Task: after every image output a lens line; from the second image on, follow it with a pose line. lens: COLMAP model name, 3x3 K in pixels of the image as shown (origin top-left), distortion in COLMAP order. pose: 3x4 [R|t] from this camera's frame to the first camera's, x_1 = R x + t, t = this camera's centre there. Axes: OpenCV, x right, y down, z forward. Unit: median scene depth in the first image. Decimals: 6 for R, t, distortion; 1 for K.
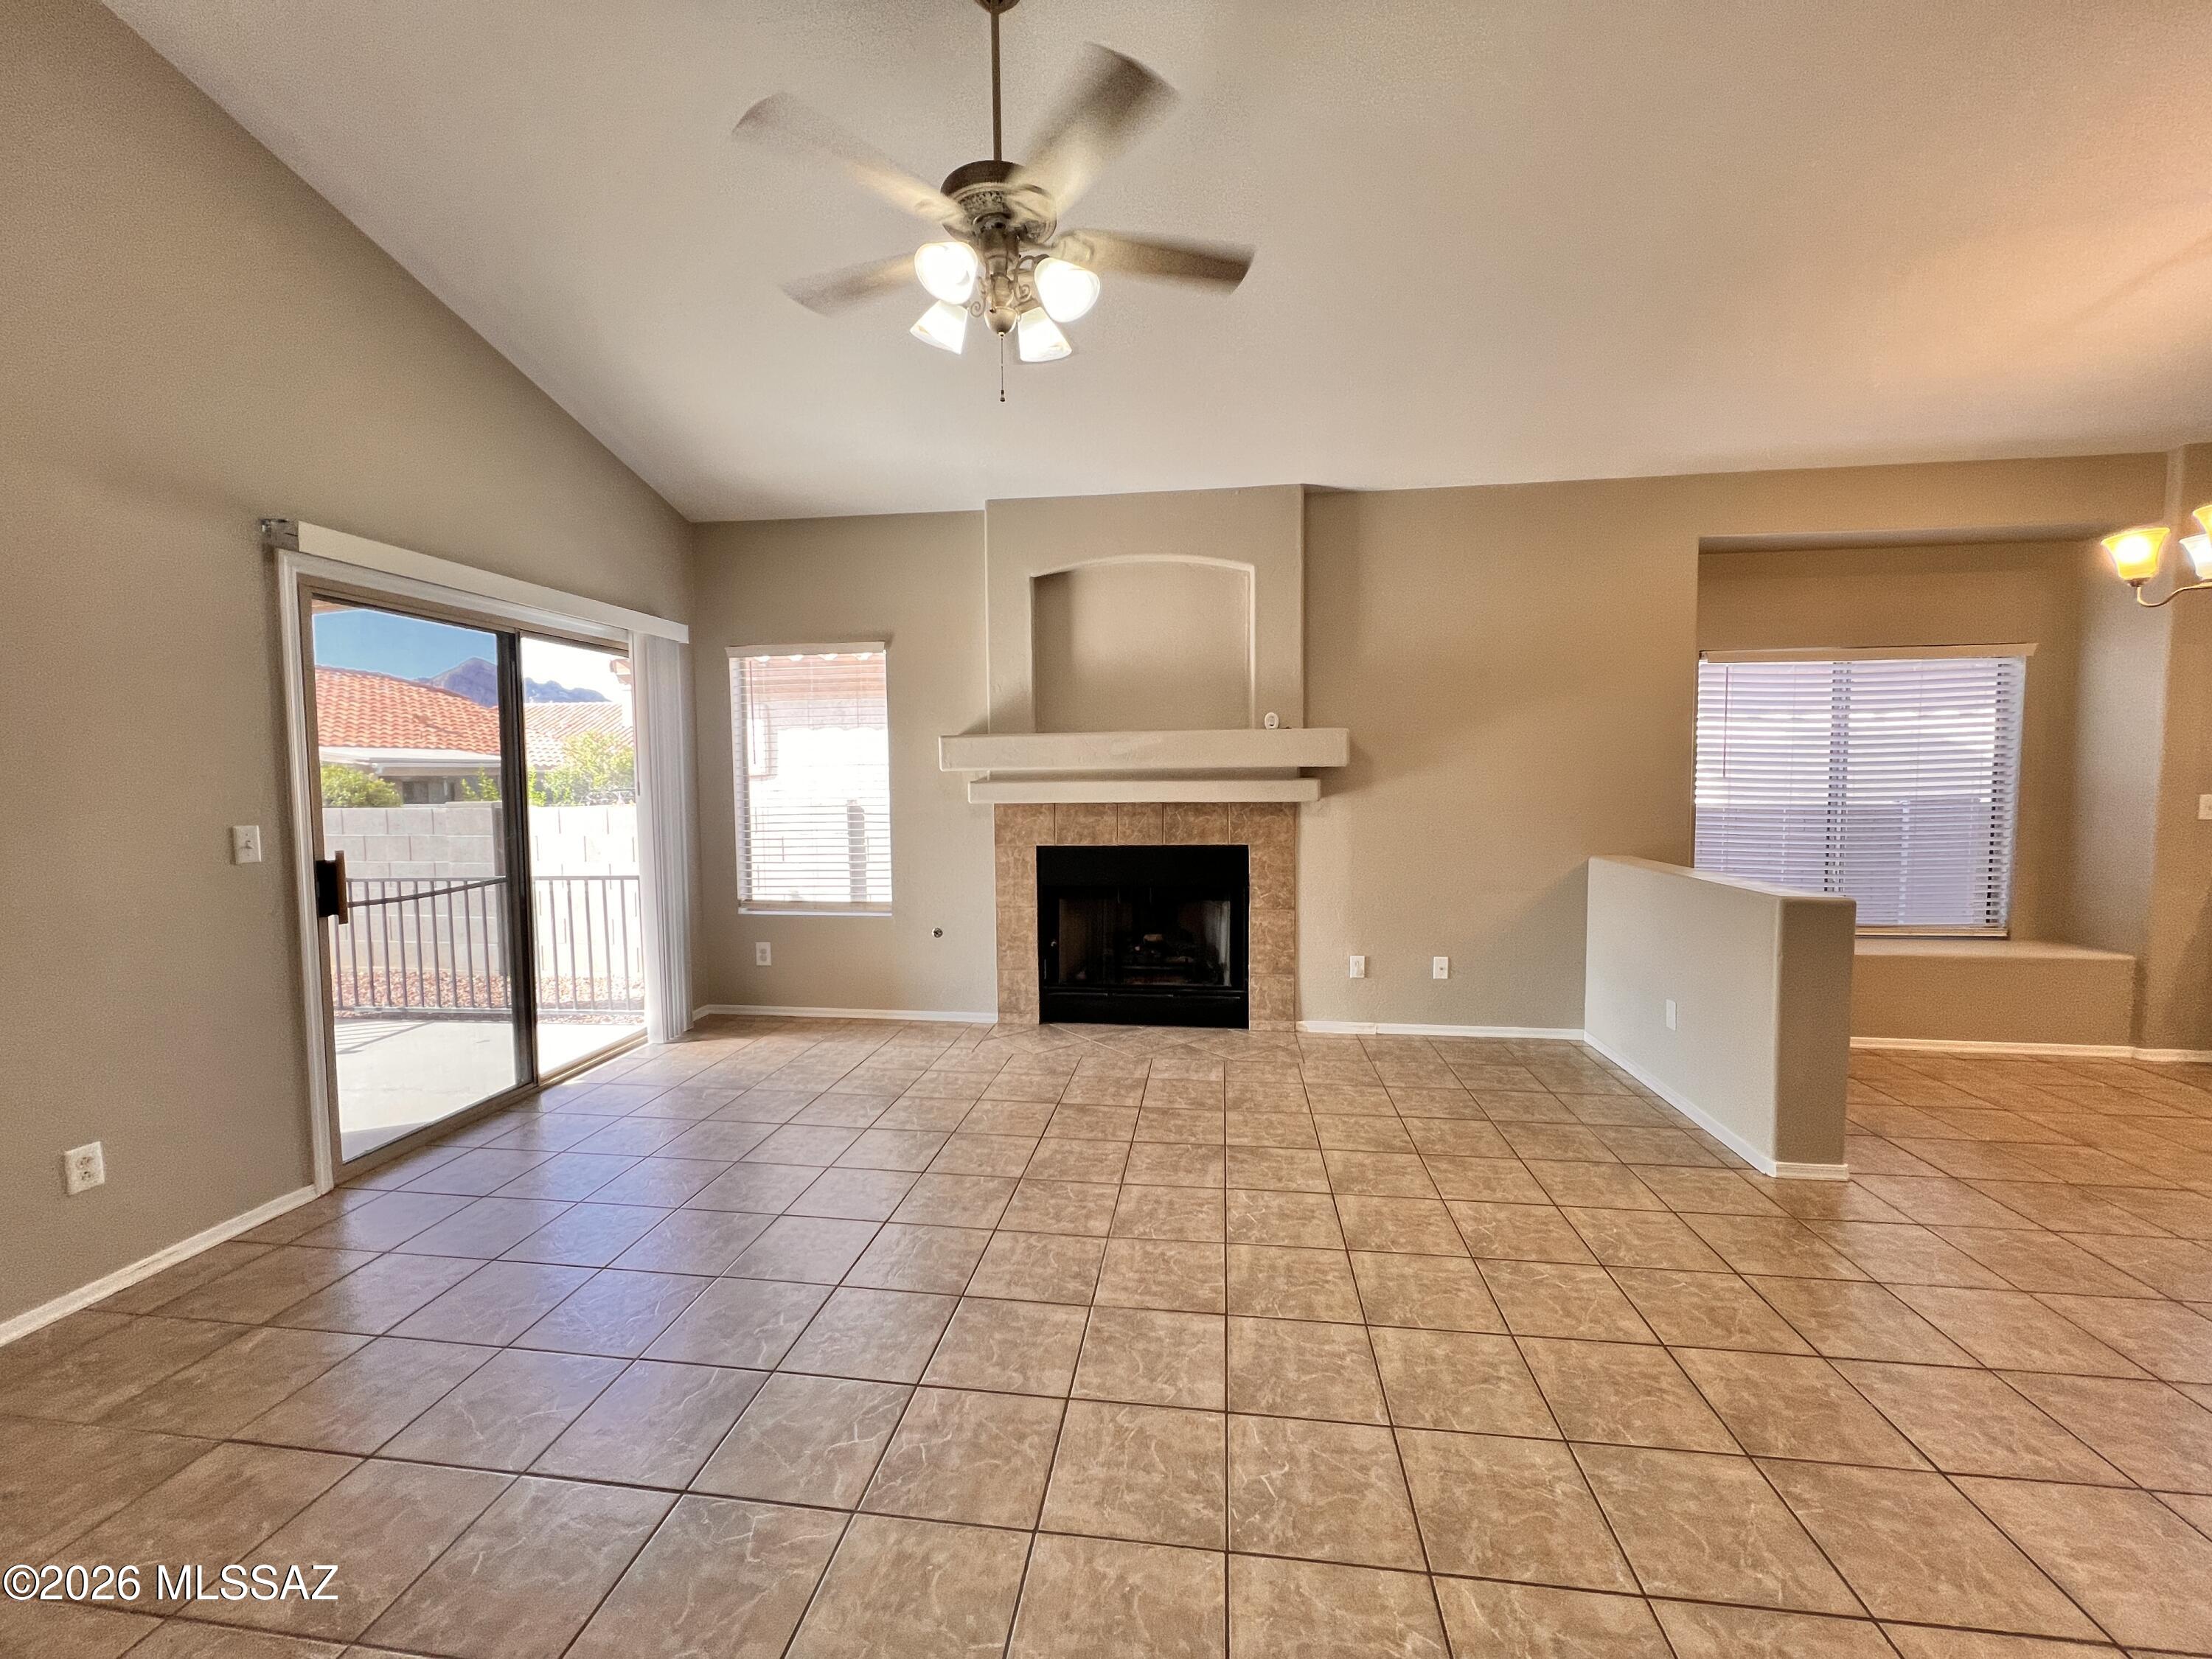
lens RADIAL K [[881.1, 0, 1099.4], [0, 881.1, 831.9], [0, 0, 1]] dist [-0.004736, 0.000396]
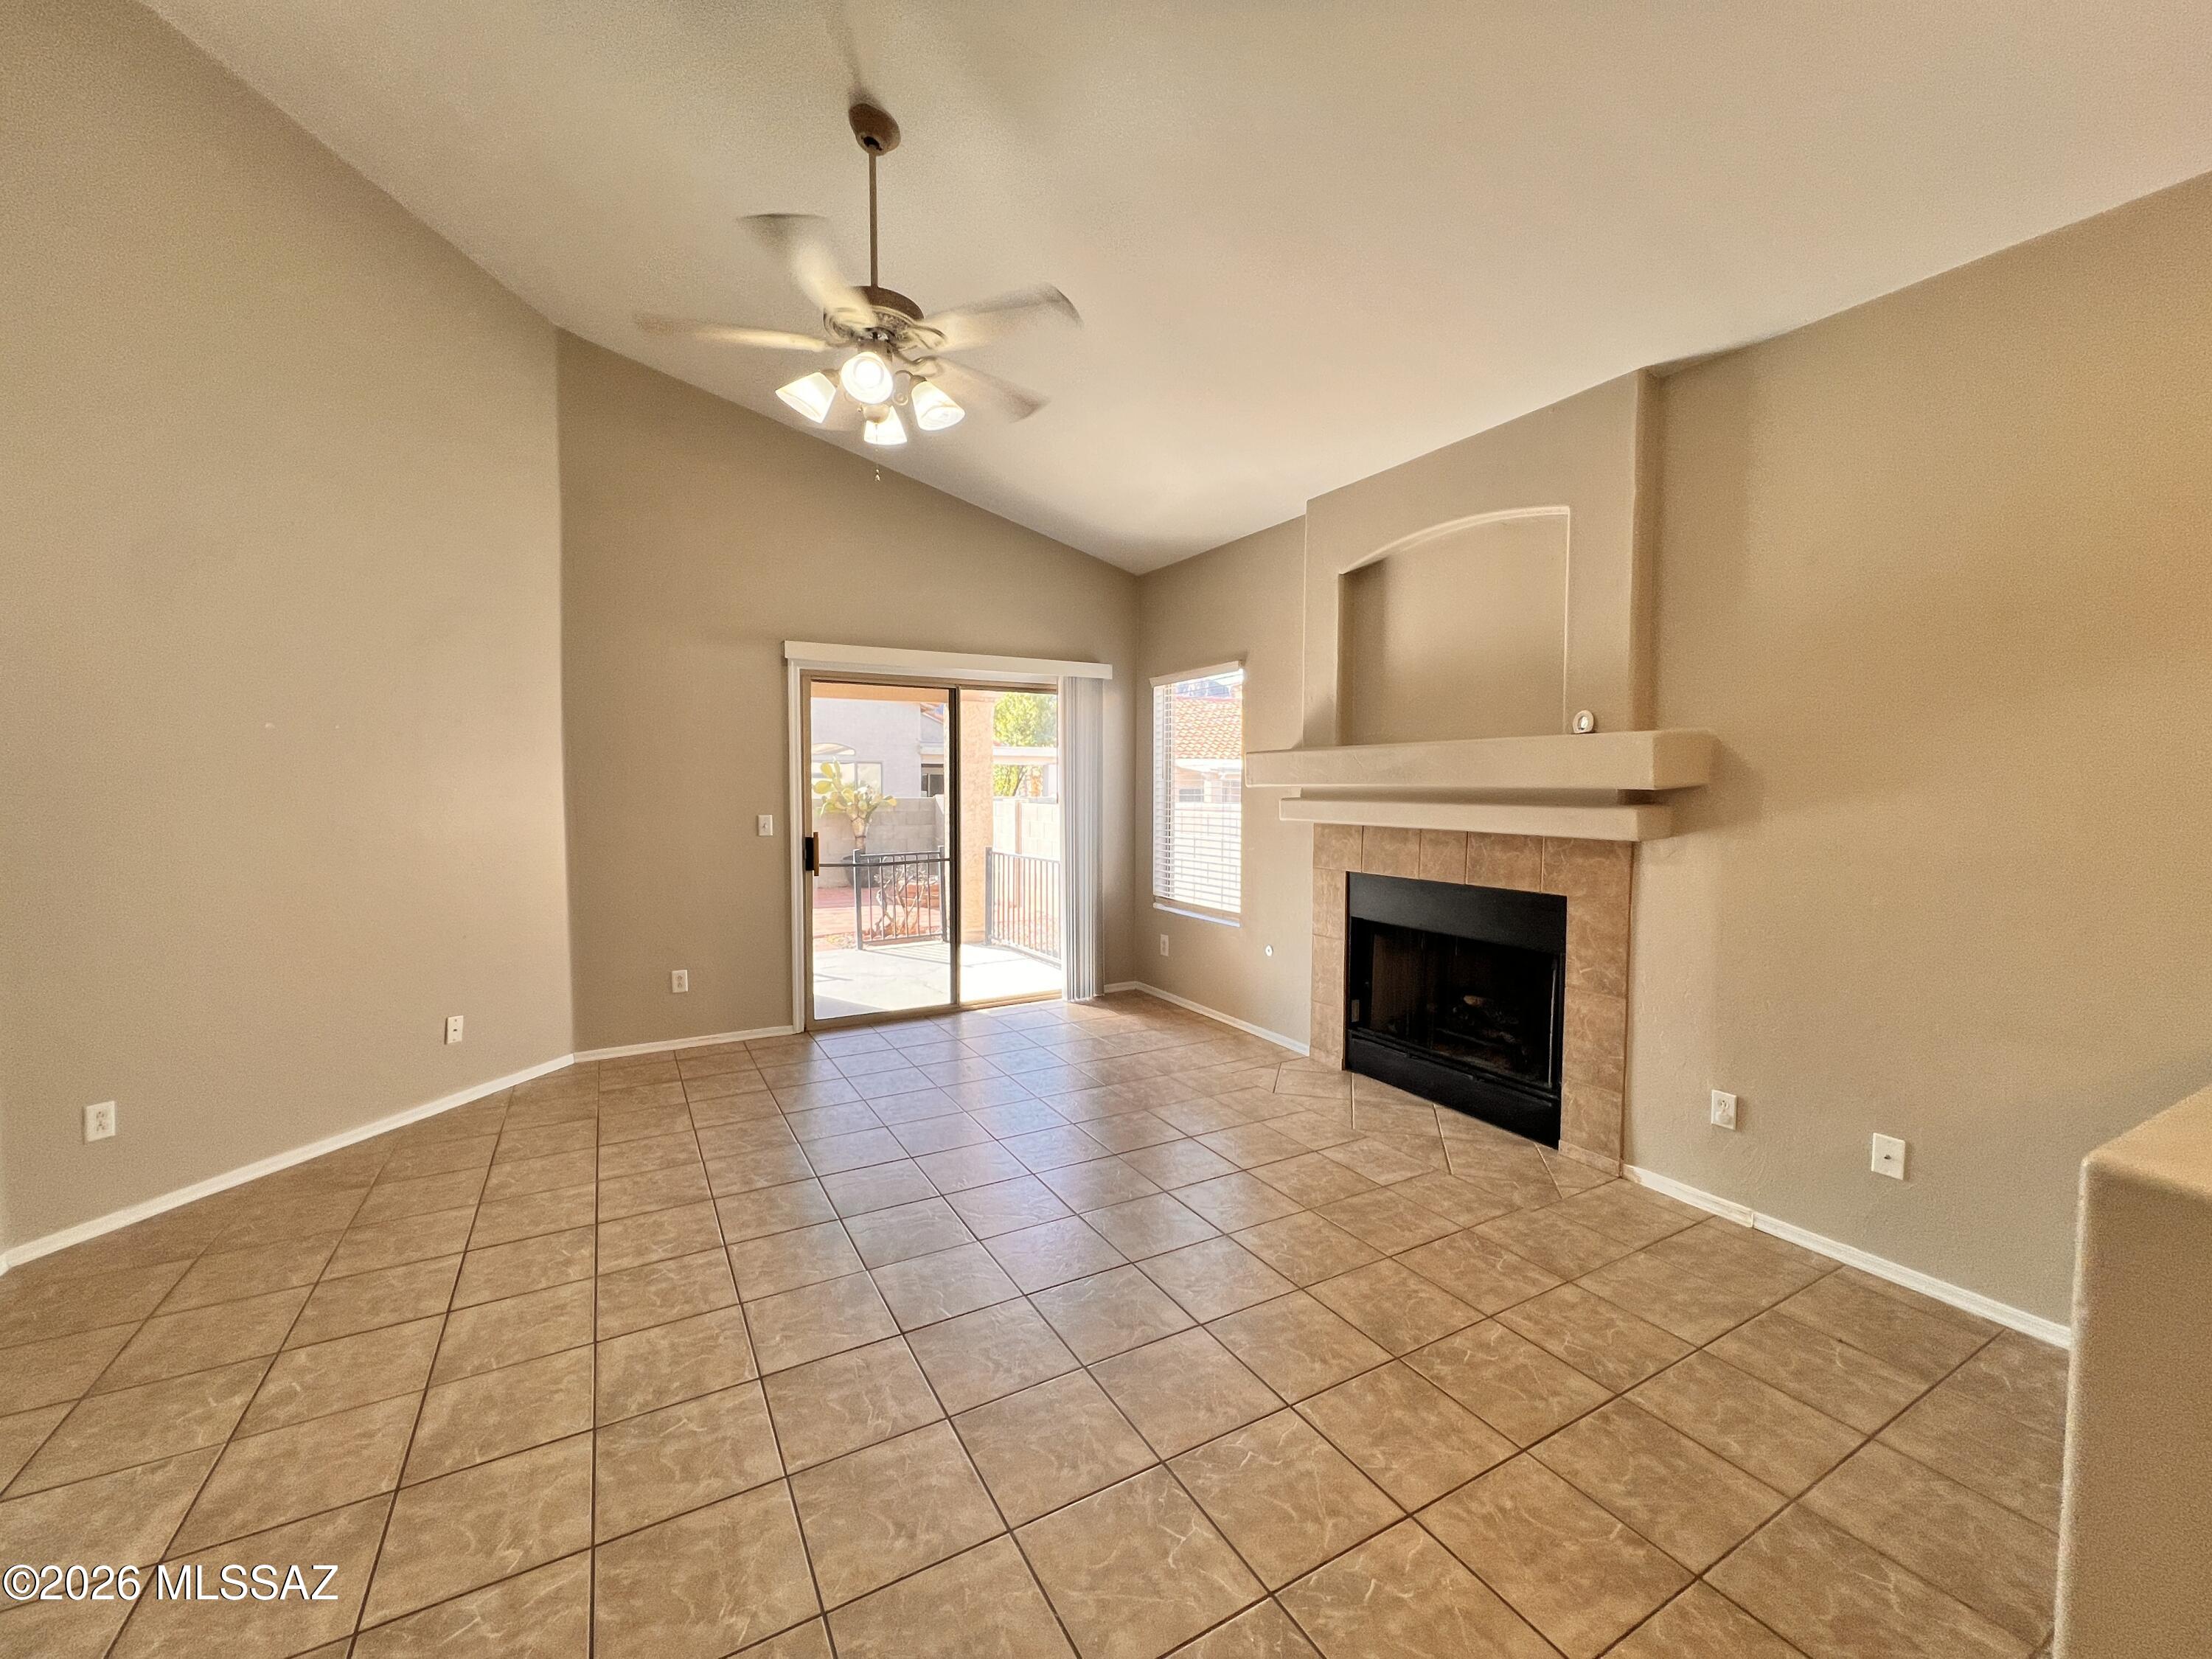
lens RADIAL K [[881.1, 0, 1099.4], [0, 881.1, 831.9], [0, 0, 1]] dist [-0.004736, 0.000396]
pose [[0.605316, 0.054032, -0.794149, 0.509959], [-0.058973, 0.997996, 0.022951, -0.031493], [0.793798, 0.032940, 0.607289, 0.263847]]
